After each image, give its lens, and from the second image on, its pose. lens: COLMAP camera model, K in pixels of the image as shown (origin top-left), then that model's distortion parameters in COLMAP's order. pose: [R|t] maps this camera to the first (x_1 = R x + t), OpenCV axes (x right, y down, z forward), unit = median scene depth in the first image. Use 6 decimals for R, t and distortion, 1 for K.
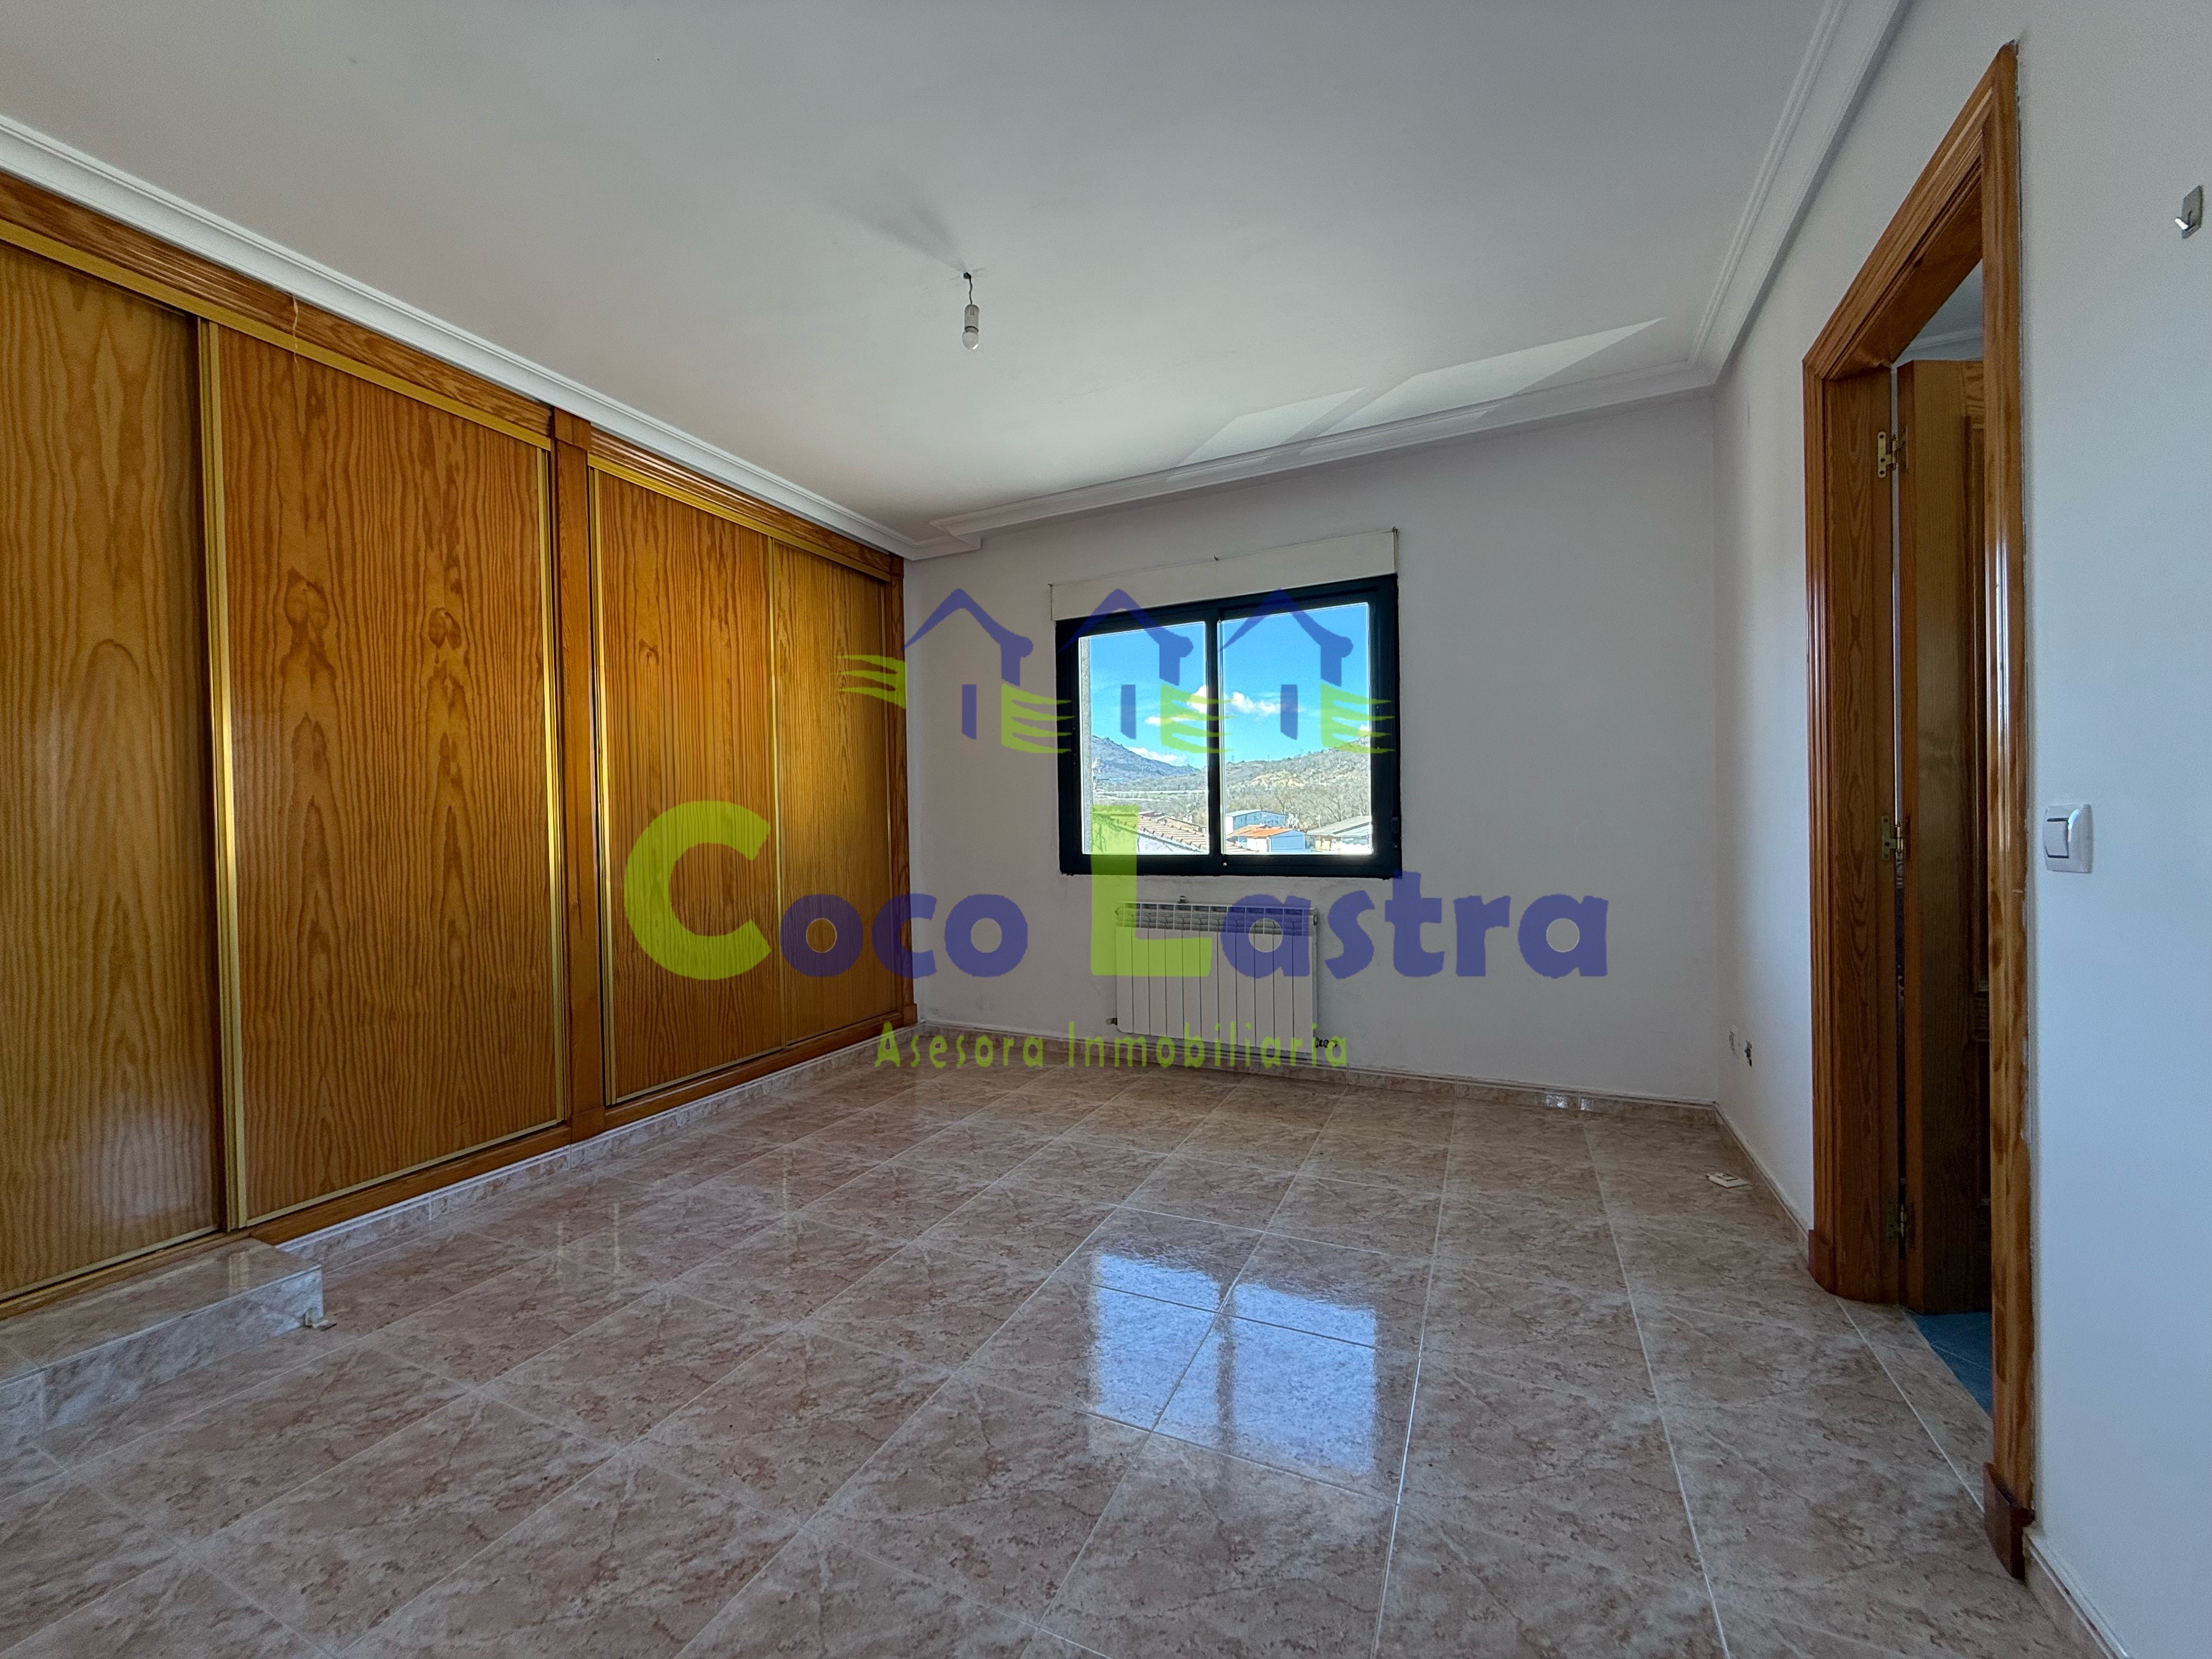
lens RADIAL K [[887.0, 0, 1018.3], [0, 887.0, 821.7], [0, 0, 1]] dist [-0.002305, 0.000081]
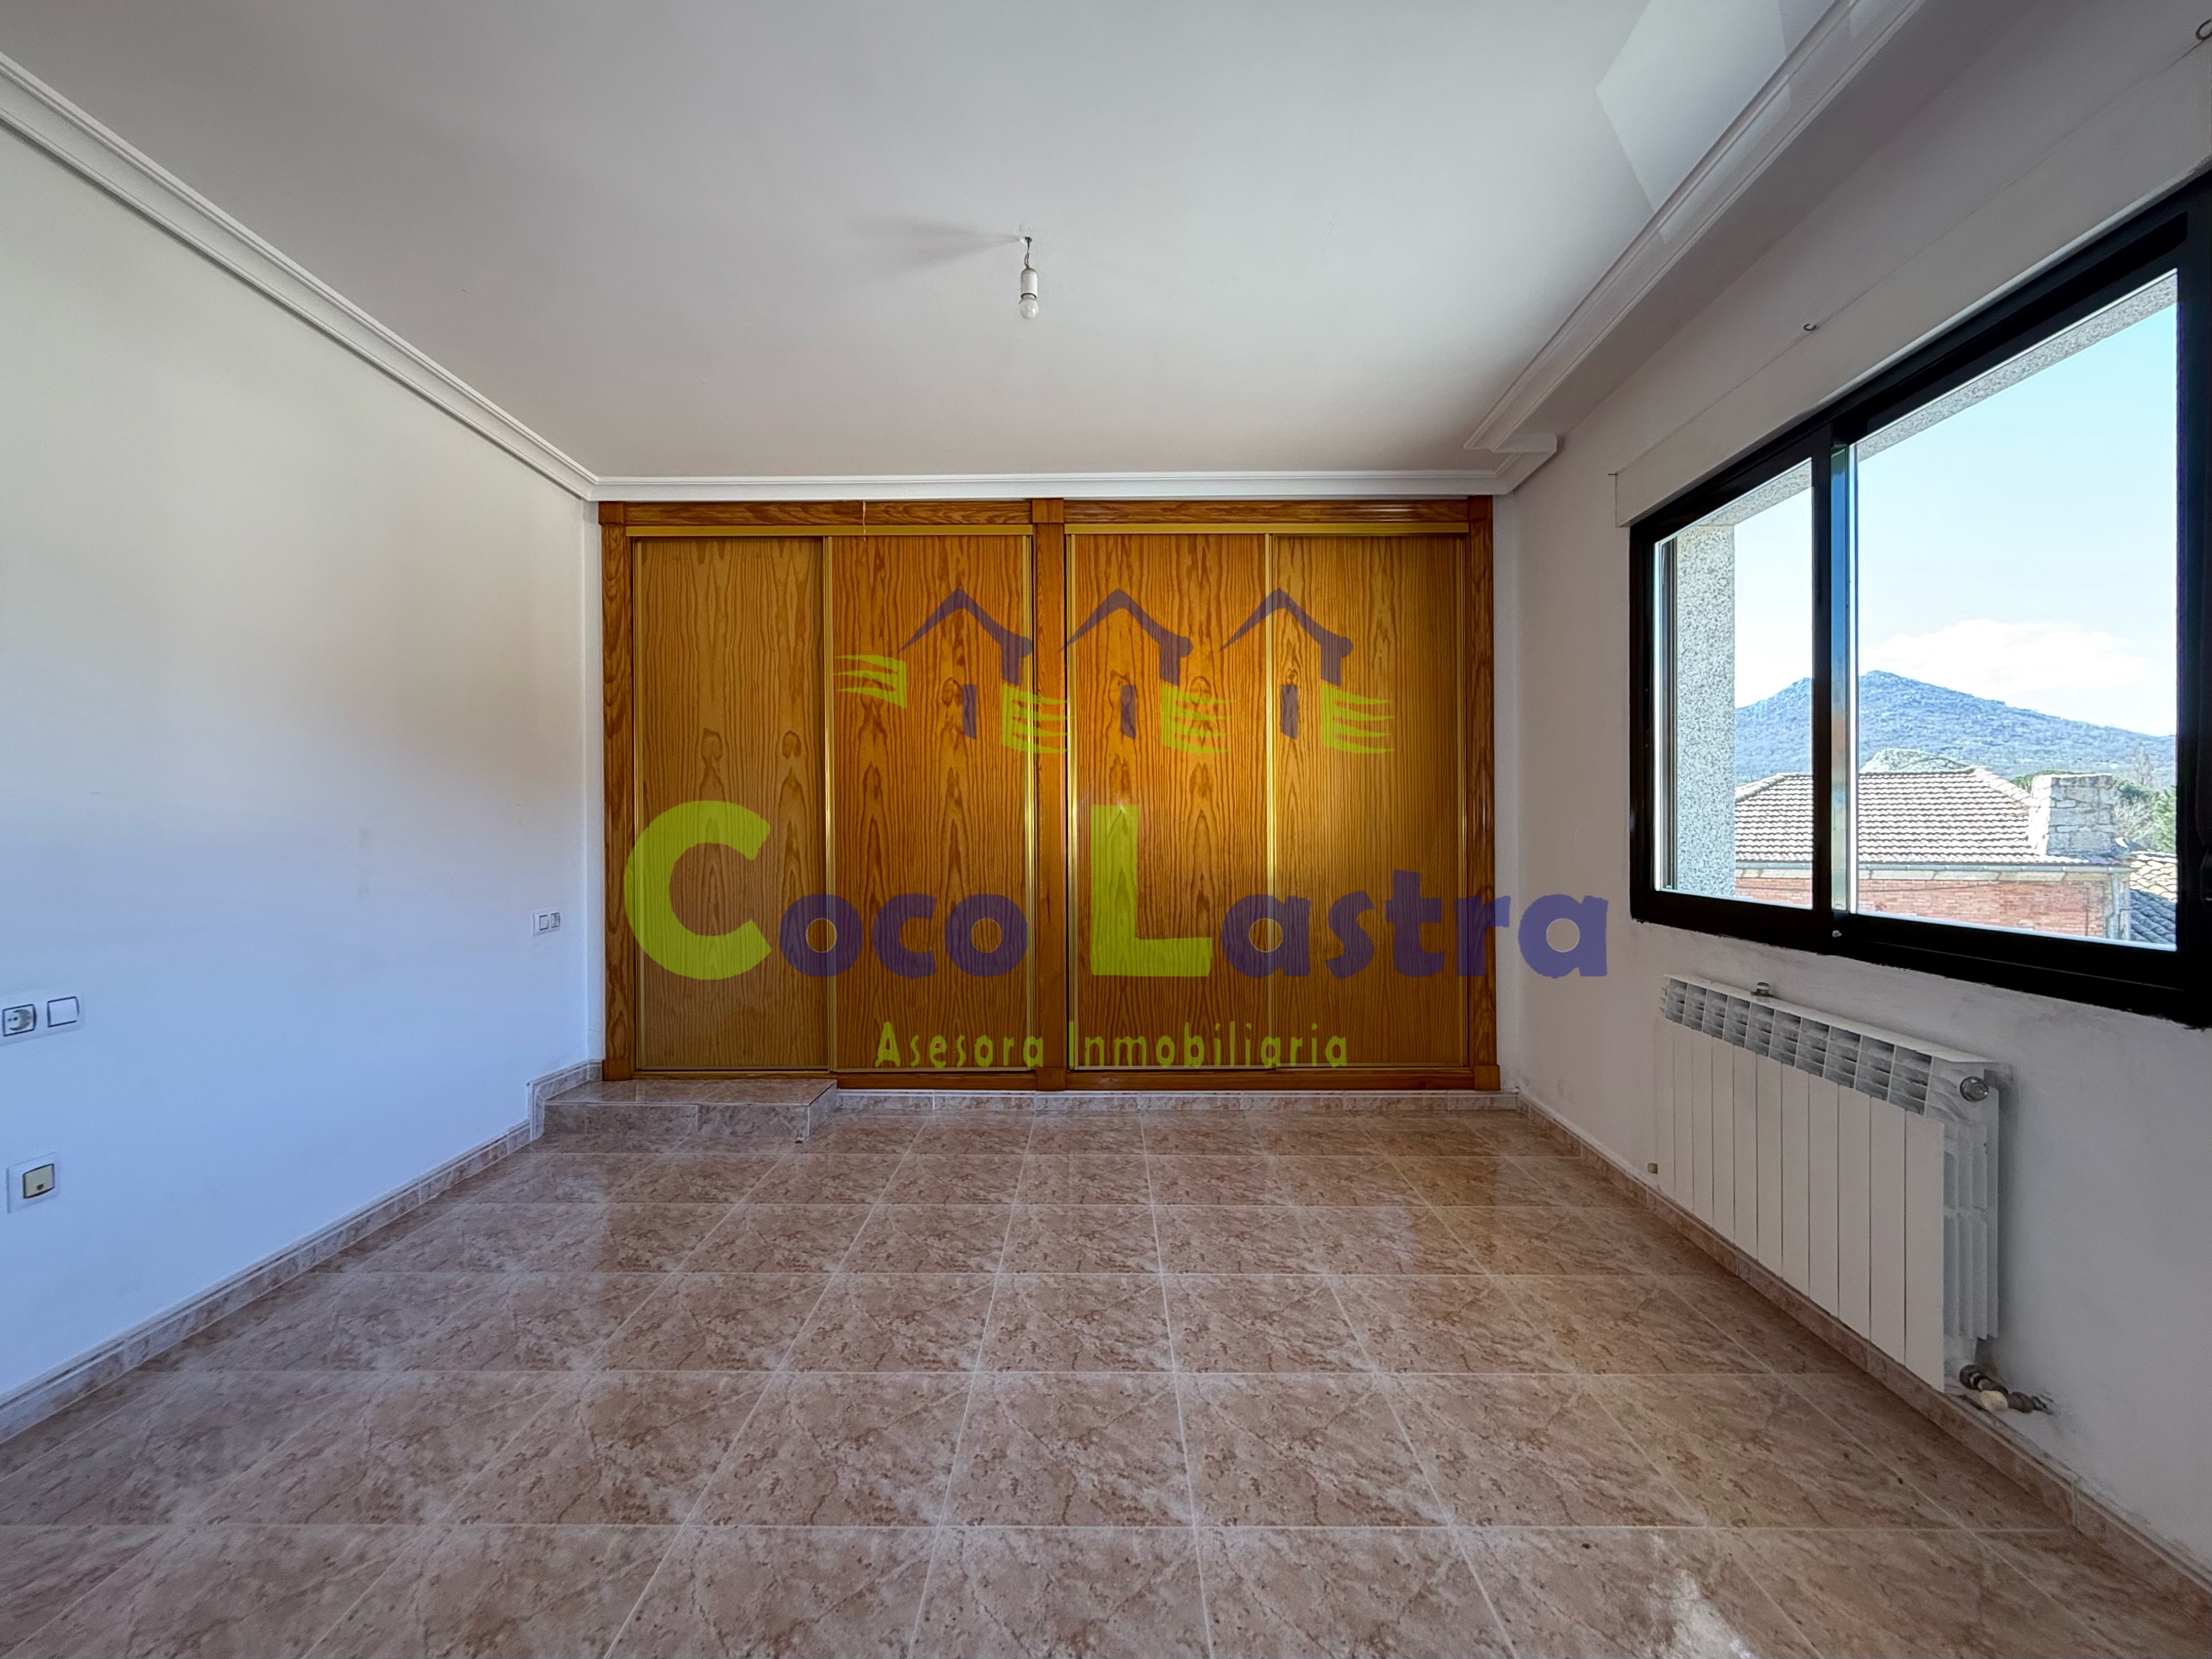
lens RADIAL K [[883.7, 0, 1099.6], [0, 883.7, 832.2], [0, 0, 1]] dist [0.001420, -0.000247]
pose [[0.452600, 0.011542, -0.891639, 0.631219], [-0.002476, 0.999929, 0.011687, -0.012752], [0.891710, -0.003082, 0.452596, 0.516336]]
